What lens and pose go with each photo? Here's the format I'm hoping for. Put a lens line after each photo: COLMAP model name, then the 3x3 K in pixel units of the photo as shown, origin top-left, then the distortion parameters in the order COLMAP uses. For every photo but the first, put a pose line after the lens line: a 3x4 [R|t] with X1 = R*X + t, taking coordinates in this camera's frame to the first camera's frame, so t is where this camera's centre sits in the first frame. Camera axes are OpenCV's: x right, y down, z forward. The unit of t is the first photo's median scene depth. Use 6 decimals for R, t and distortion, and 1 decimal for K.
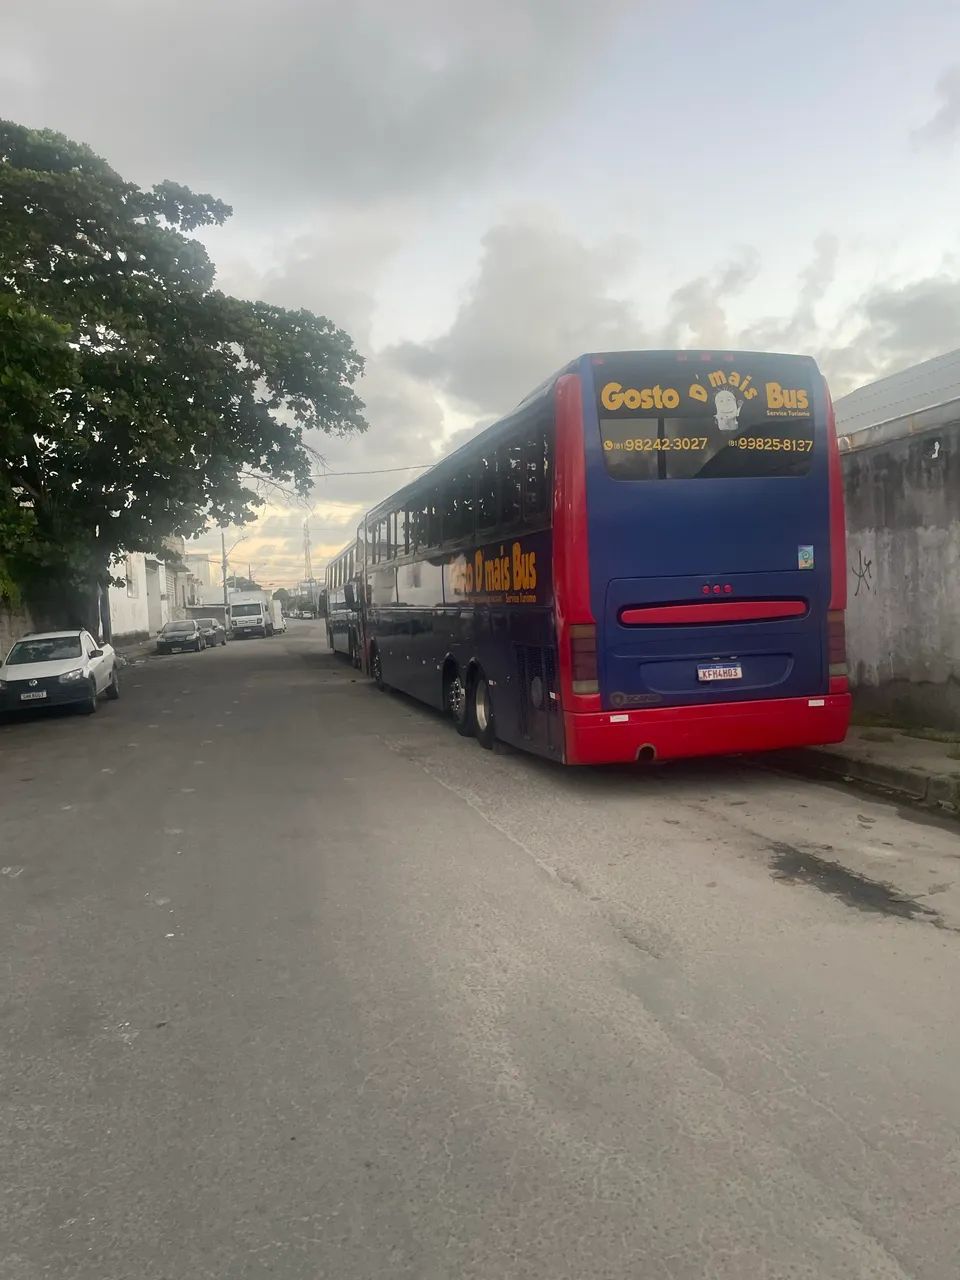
lens RADIAL K [[965.5, 0, 480.0], [0, 965.5, 640.0], [0, 0, 1]] dist [0.053307, -0.102852]
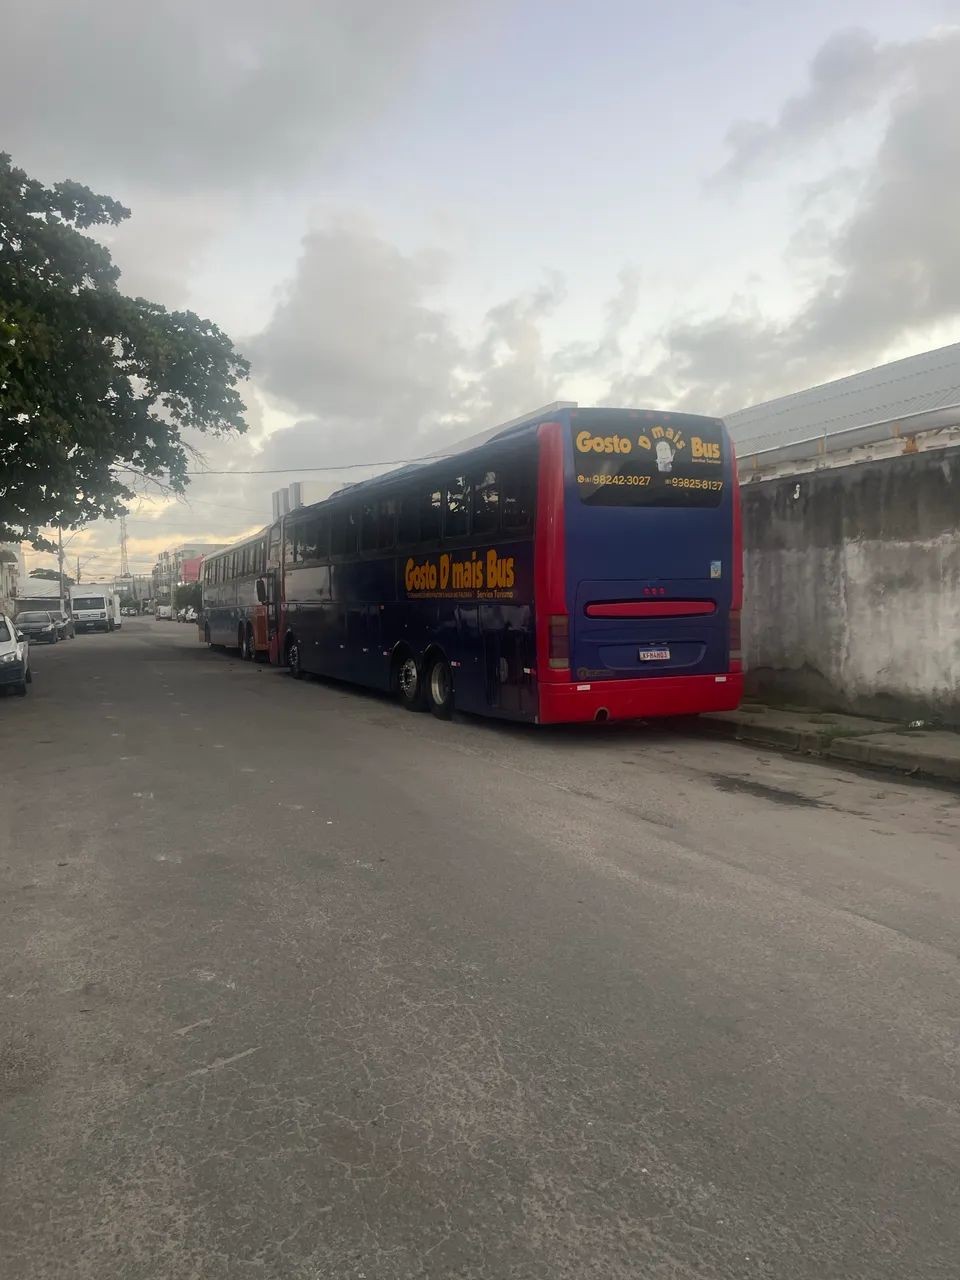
lens RADIAL K [[965.5, 0, 480.0], [0, 965.5, 640.0], [0, 0, 1]] dist [0.053307, -0.102852]
pose [[0.983064, 0.021420, 0.182006, -0.184630], [-0.020626, 0.999768, -0.006256, 0.021967], [-0.182098, 0.002396, 0.983277, -0.205911]]
